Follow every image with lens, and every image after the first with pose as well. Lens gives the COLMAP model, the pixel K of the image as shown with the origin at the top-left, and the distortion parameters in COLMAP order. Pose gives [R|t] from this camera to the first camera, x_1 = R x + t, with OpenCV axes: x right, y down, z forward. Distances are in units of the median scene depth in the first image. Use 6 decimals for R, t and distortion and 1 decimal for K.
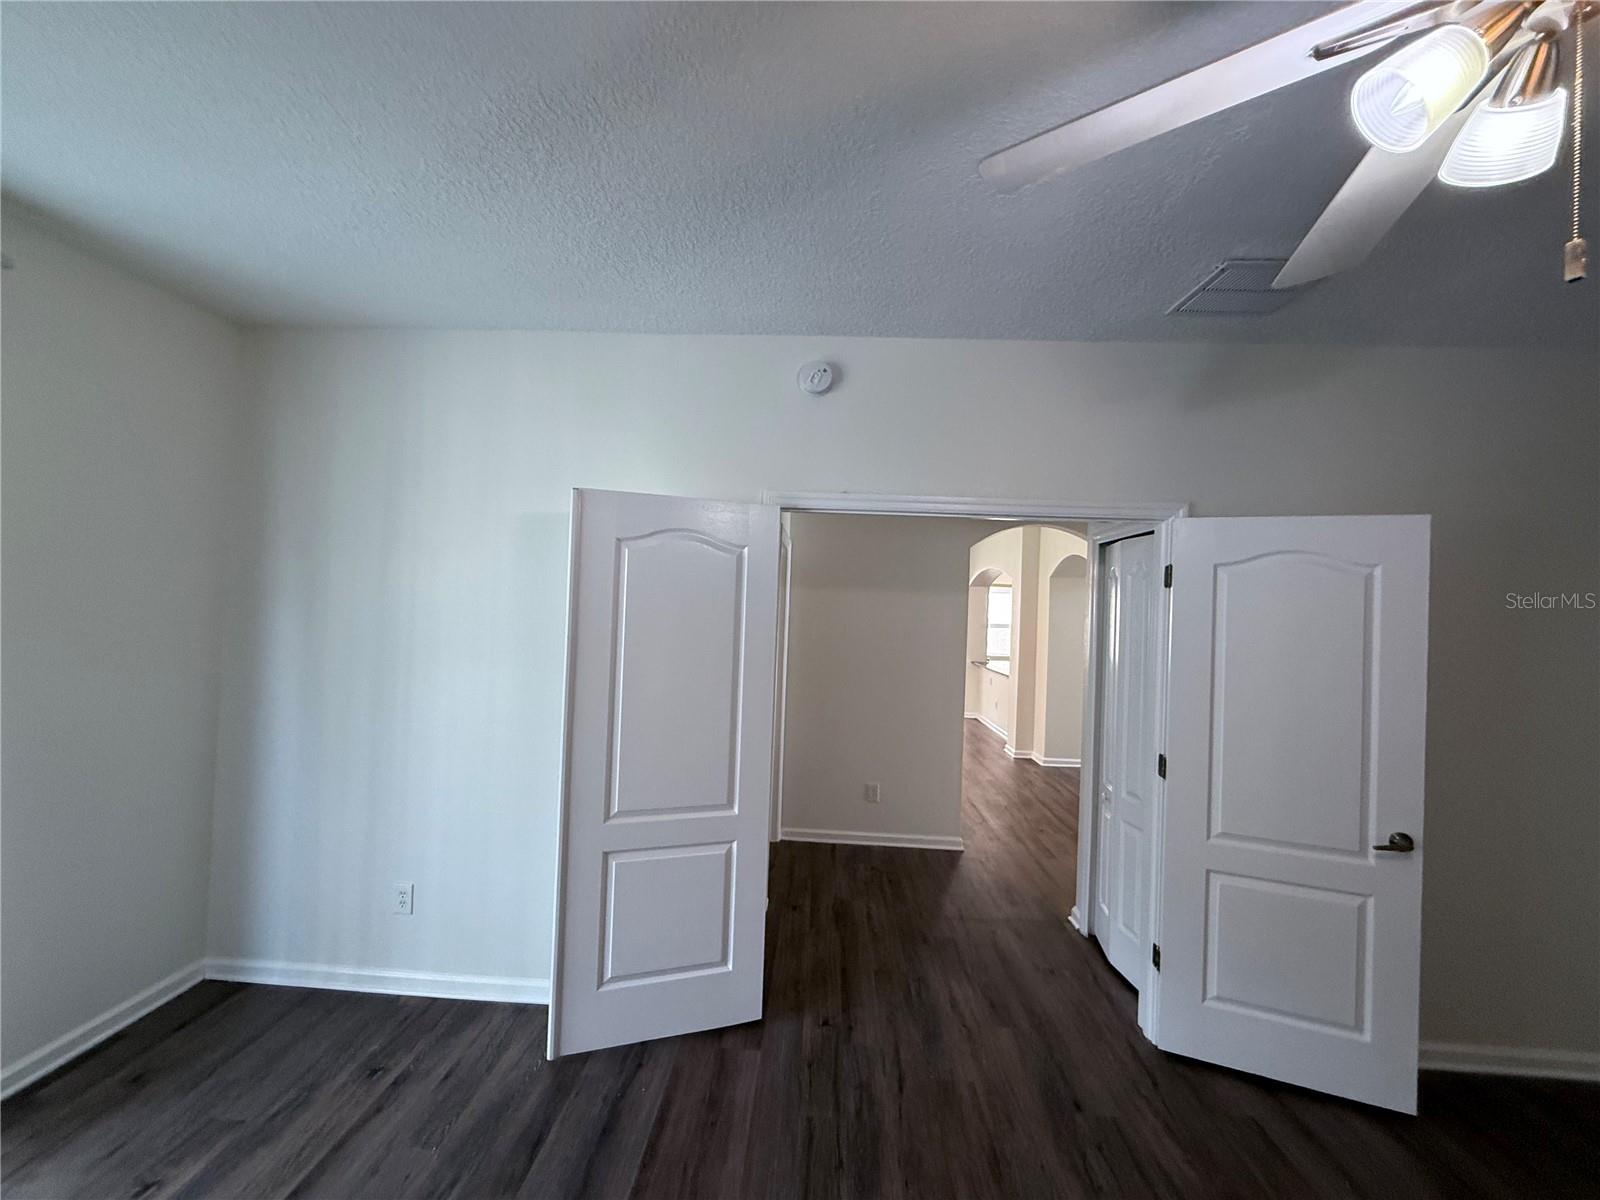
lens RADIAL K [[634.5, 0, 788.8], [0, 634.5, 597.3], [0, 0, 1]] dist [0.000392, 0.000295]
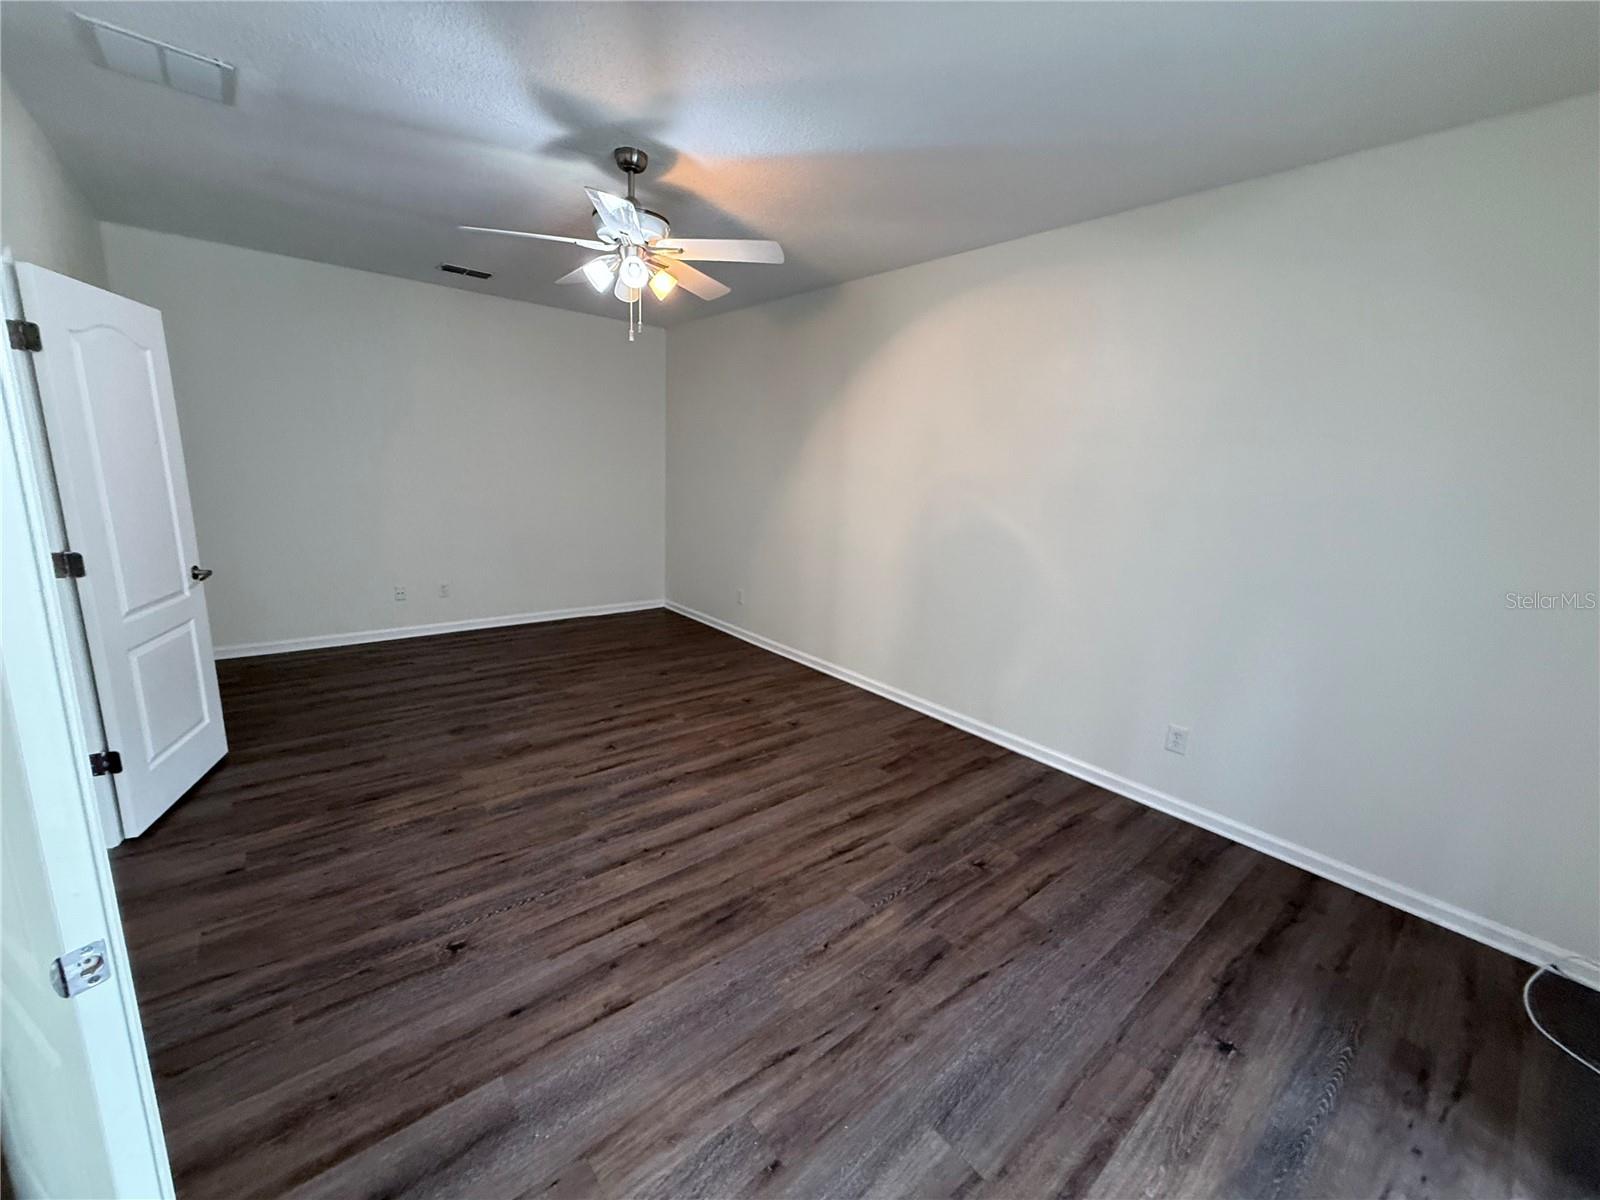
lens RADIAL K [[634.5, 0, 788.8], [0, 634.5, 597.3], [0, 0, 1]] dist [0.000392, 0.000295]
pose [[-0.666709, -0.227647, 0.709701, -0.801488], [-0.085557, 0.969294, 0.230541, 0.022134], [-0.740391, 0.092984, -0.665714, 0.942306]]
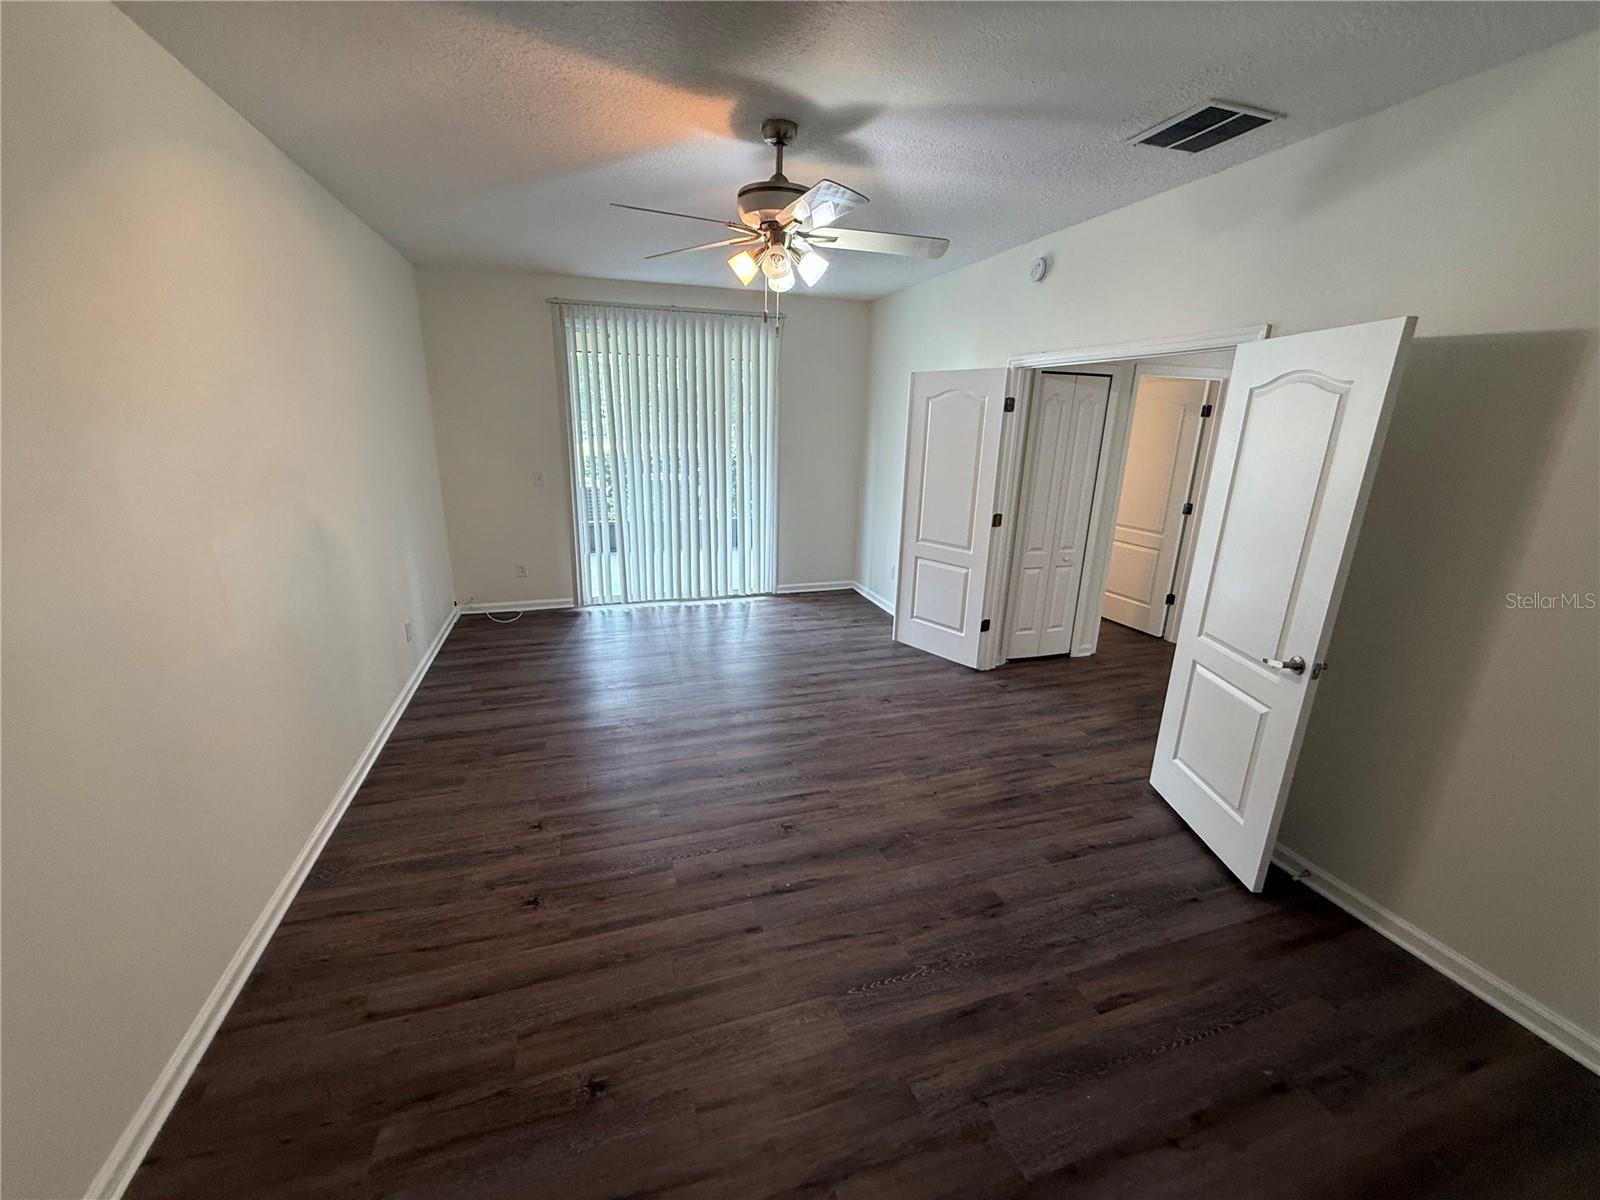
lens RADIAL K [[638.4, 0, 797.0], [0, 638.4, 610.0], [0, 0, 1]] dist [0.000653, 0.000136]
pose [[0.355553, 0.239566, -0.903432, 1.541071], [0.003897, 0.966205, 0.257745, 0.029810], [0.934648, -0.095162, 0.342603, -0.102146]]
